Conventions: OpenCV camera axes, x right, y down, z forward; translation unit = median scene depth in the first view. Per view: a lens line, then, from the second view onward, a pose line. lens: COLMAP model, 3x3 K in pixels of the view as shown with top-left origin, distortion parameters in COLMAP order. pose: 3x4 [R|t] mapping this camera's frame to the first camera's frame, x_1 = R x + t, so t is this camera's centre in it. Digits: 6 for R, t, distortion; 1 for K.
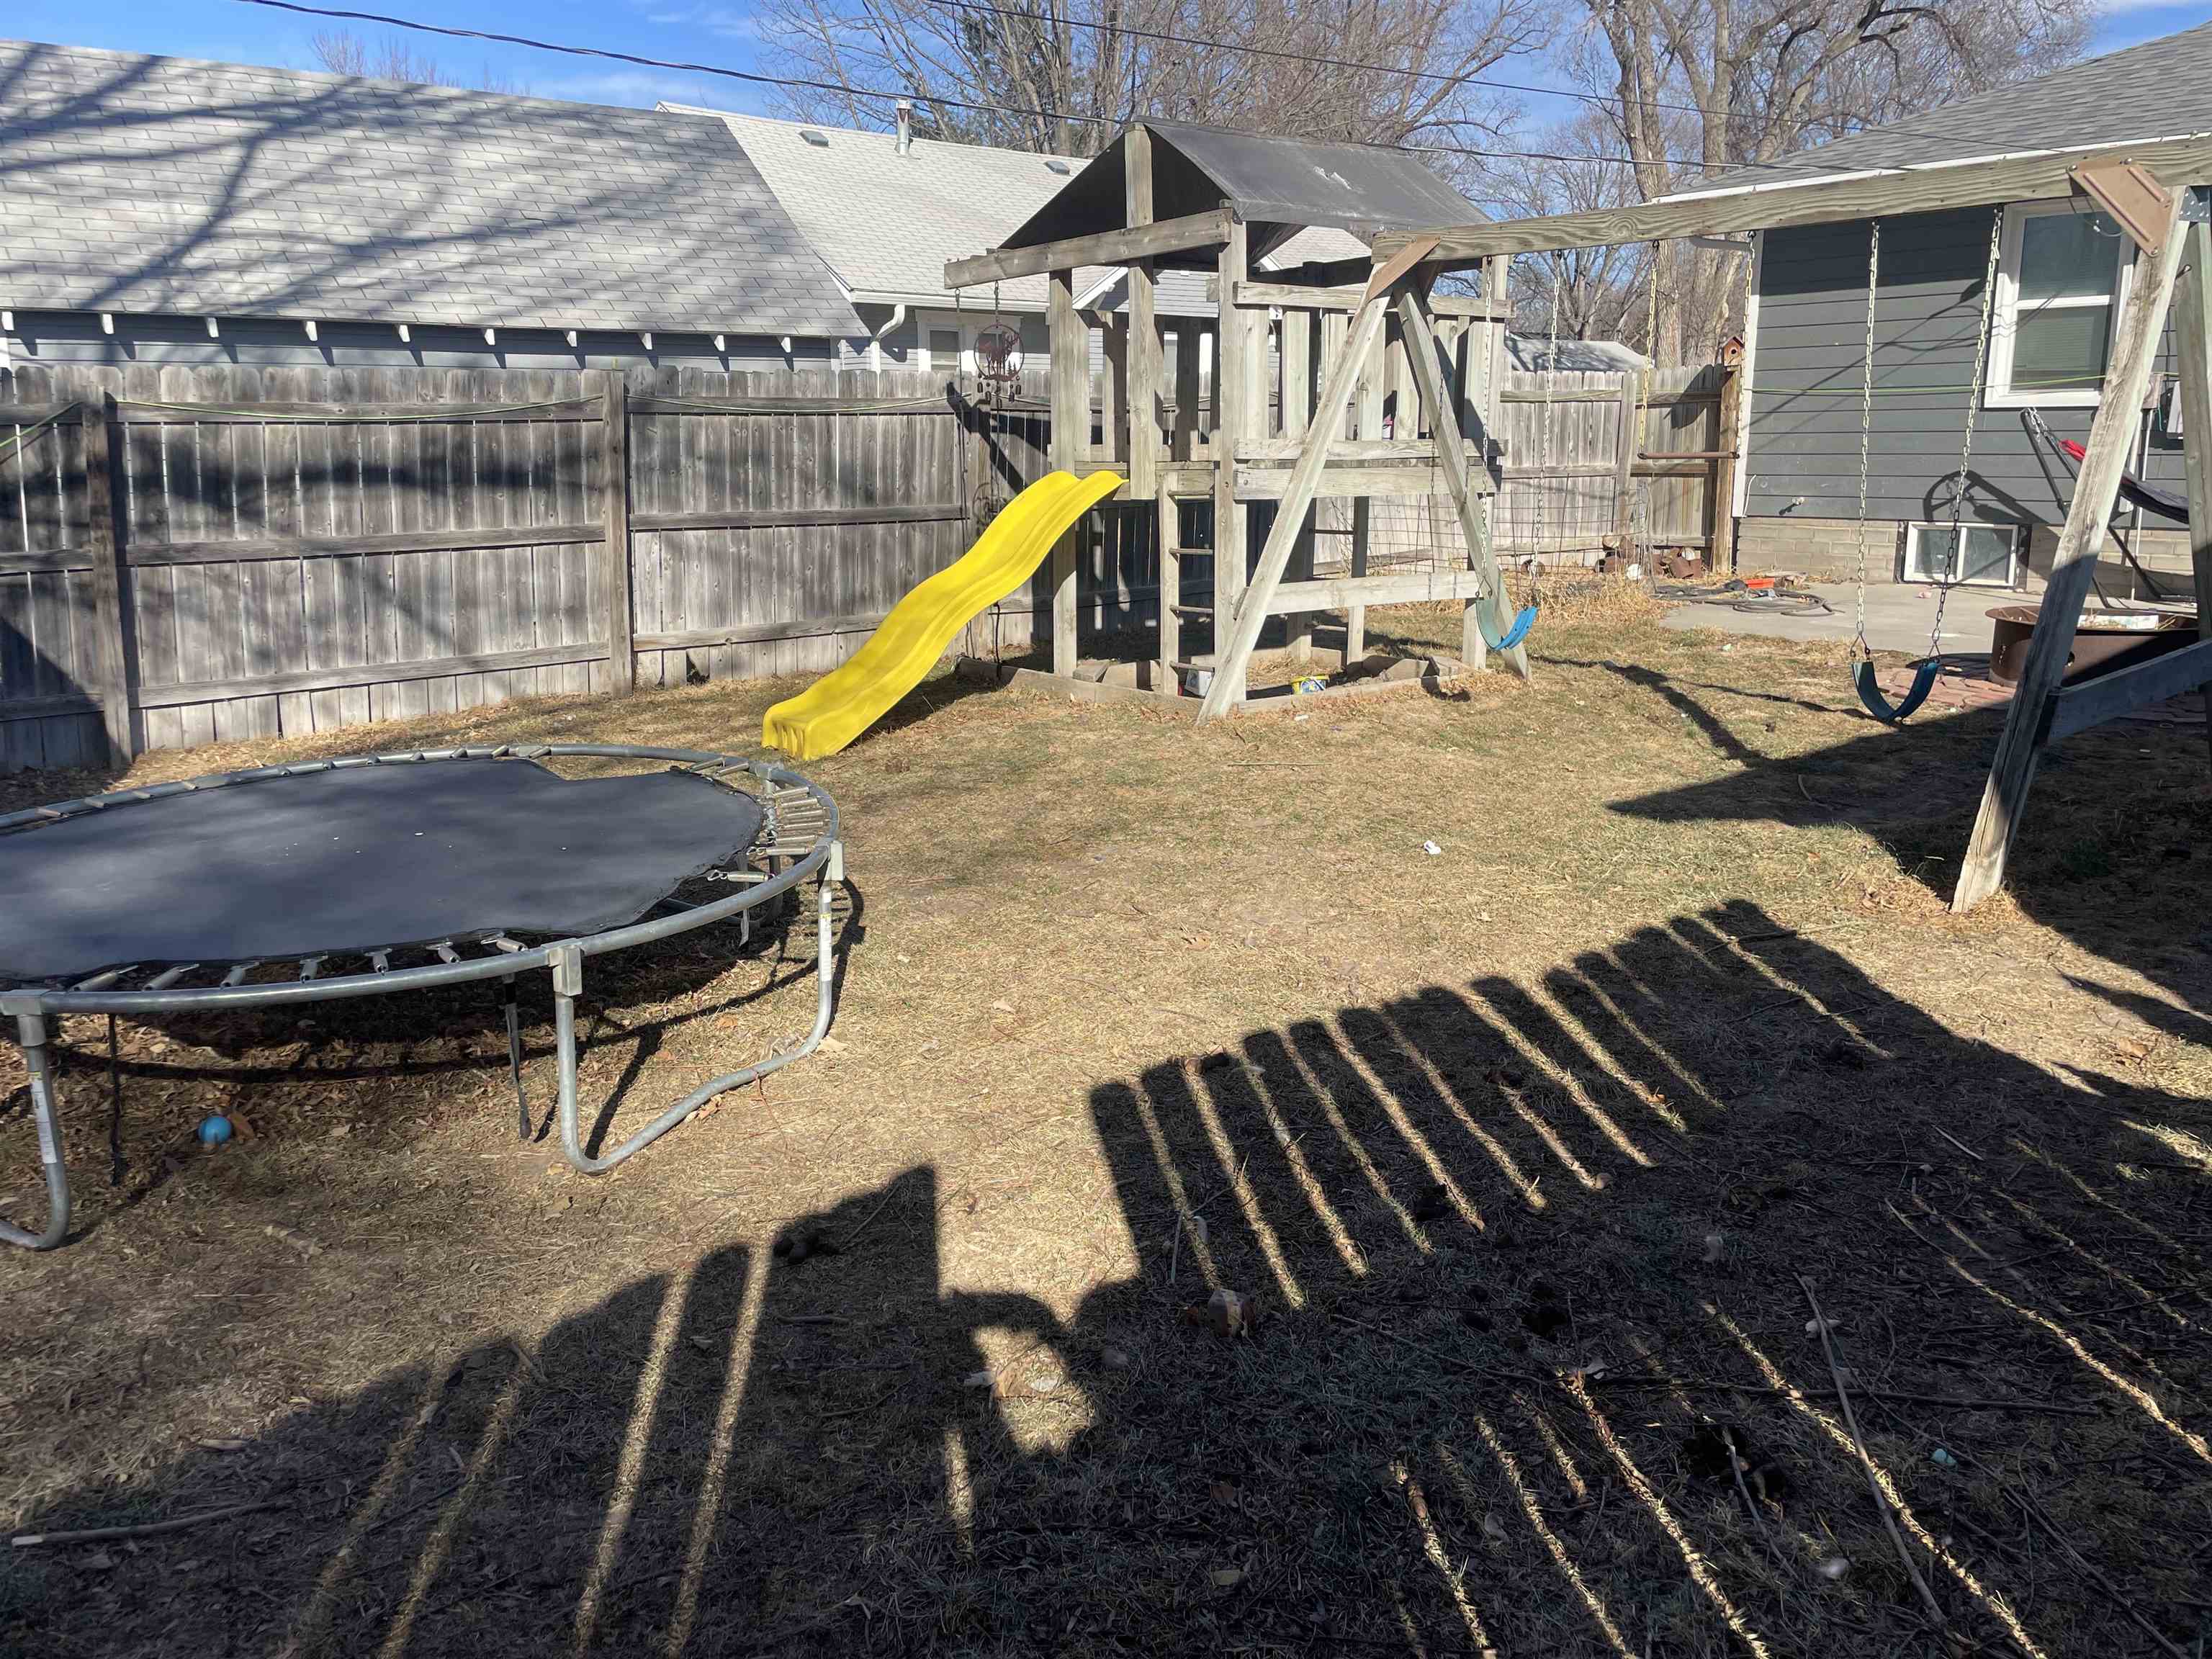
lens RADIAL K [[1648.5, 0, 1104.3], [0, 1648.5, 813.0], [0, 0, 1]] dist [0.085438, -0.111923]
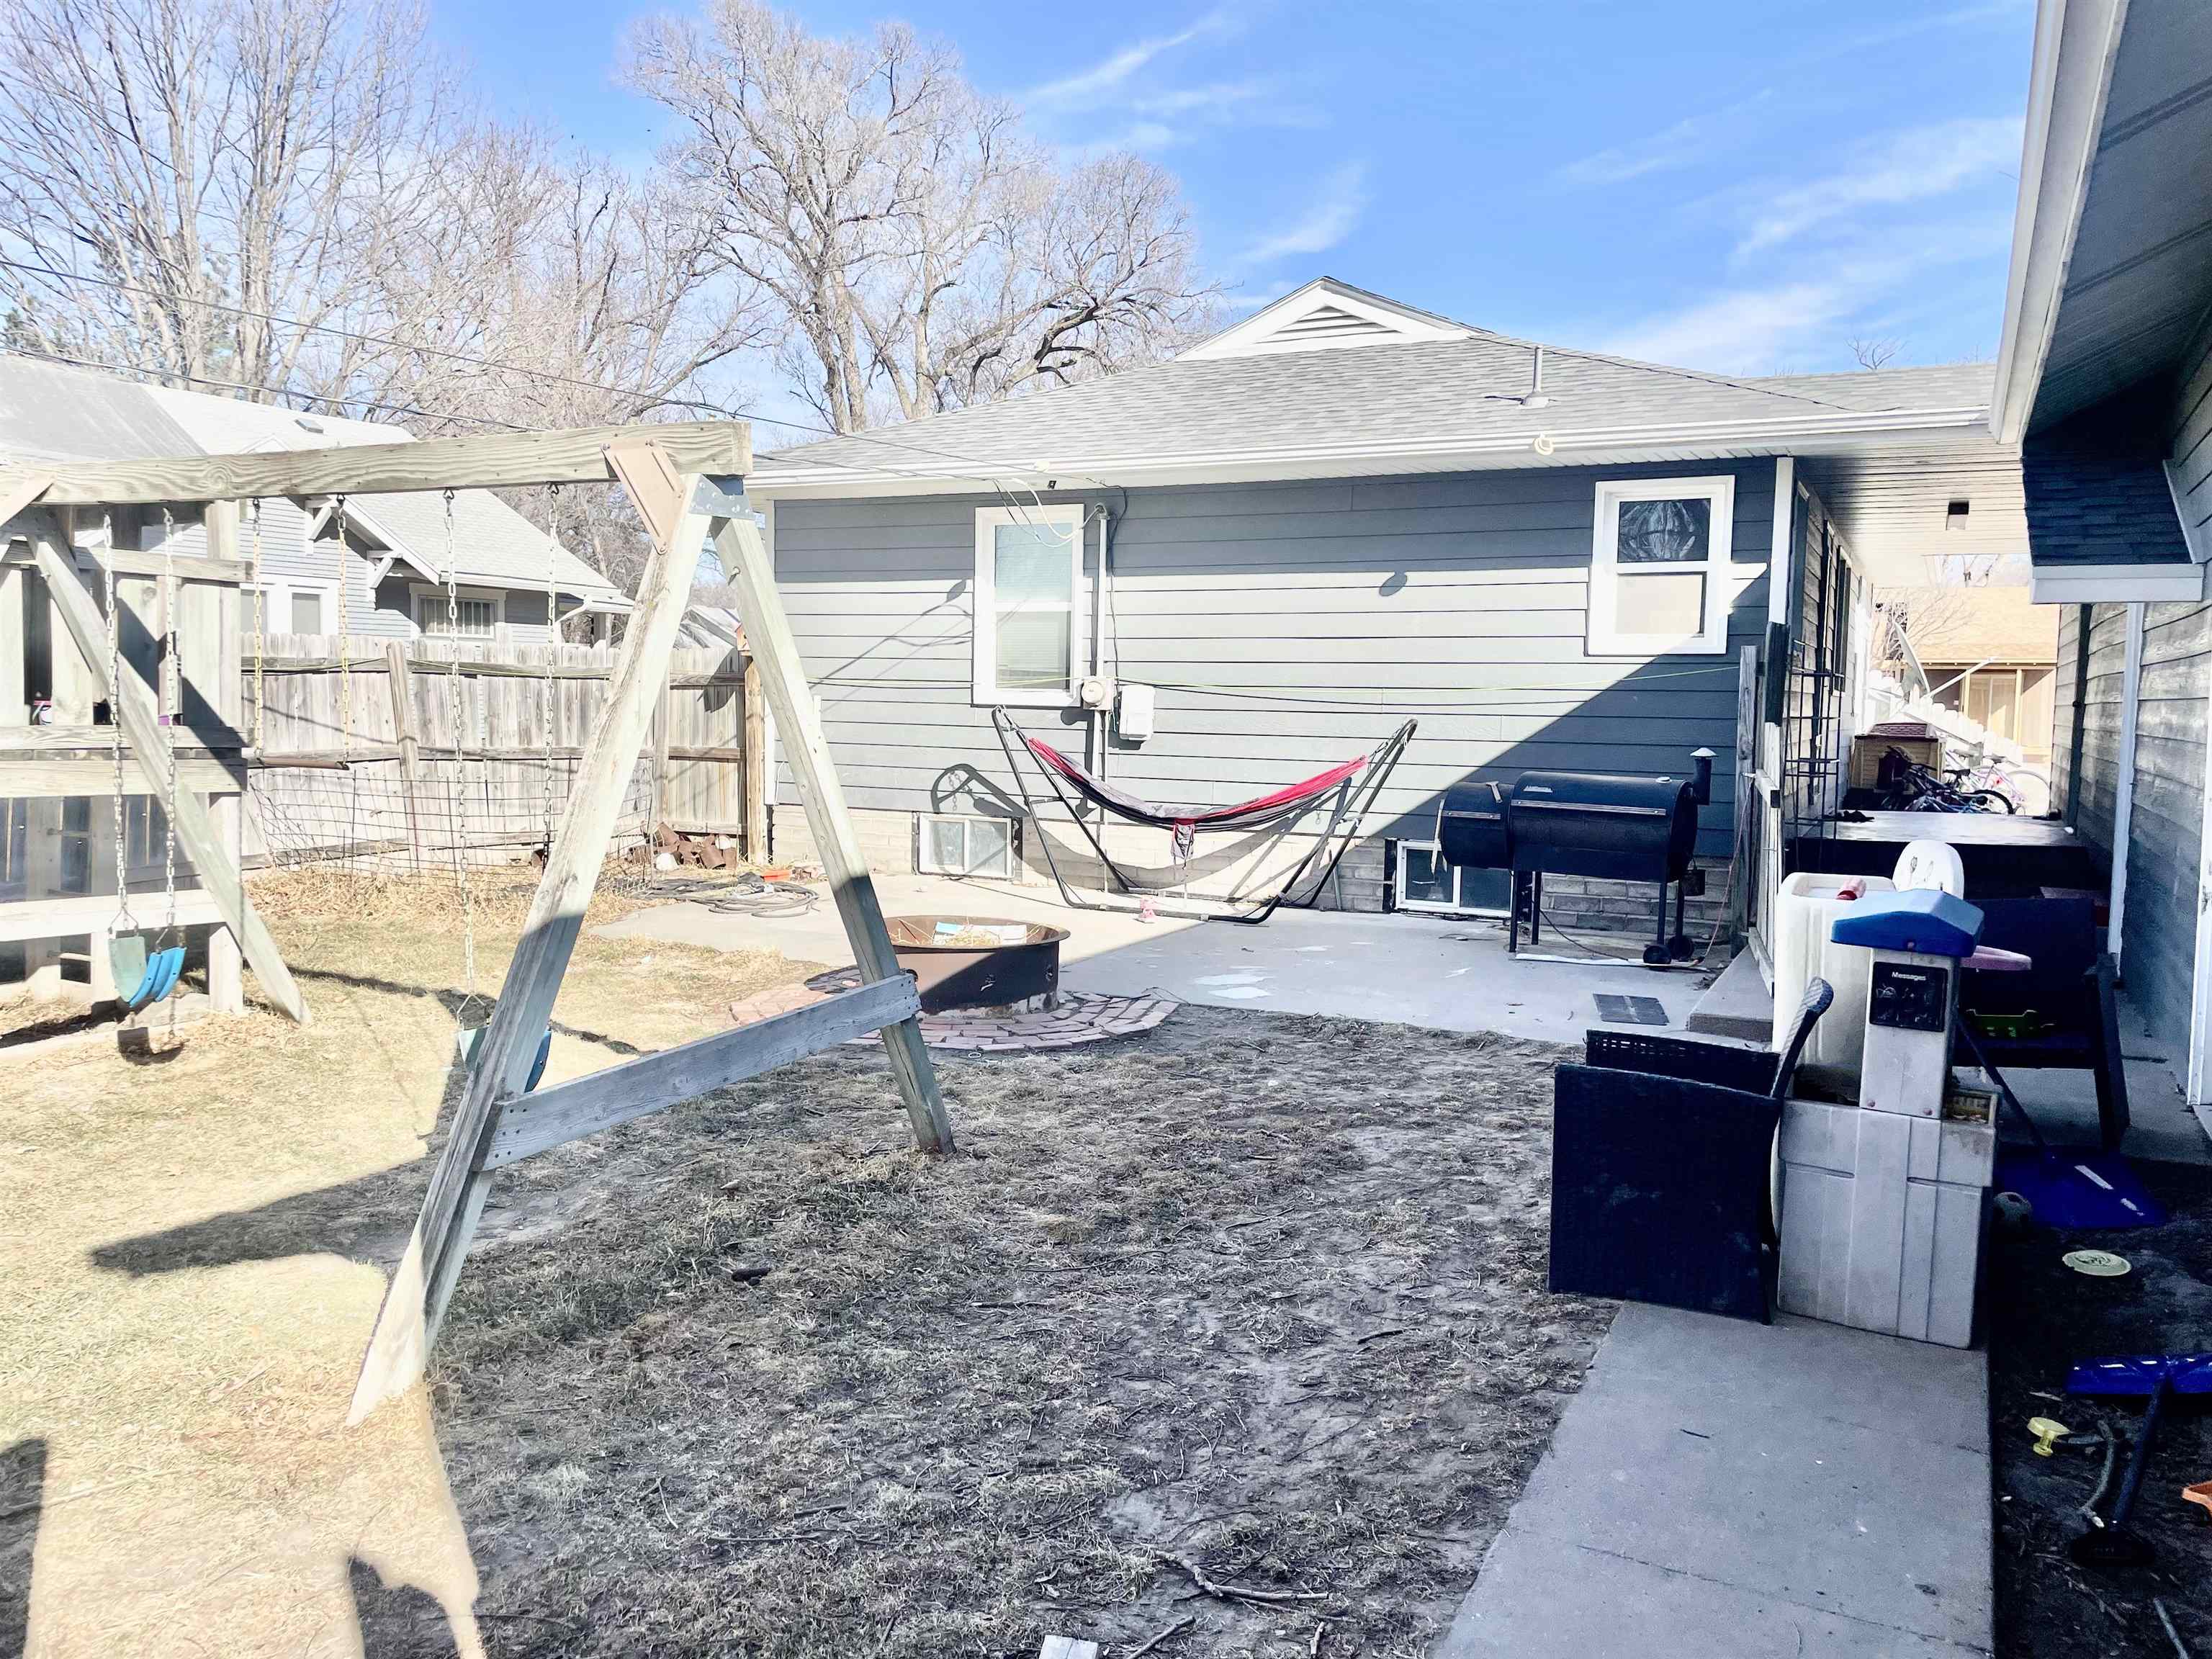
lens RADIAL K [[1648.5, 0, 1104.3], [0, 1648.5, 813.0], [0, 0, 1]] dist [0.085438, -0.111923]
pose [[0.918531, 0.003594, 0.395332, 0.197549], [0.057120, 0.988261, -0.141699, -0.030278], [-0.391200, 0.152736, 0.907543, 0.073987]]
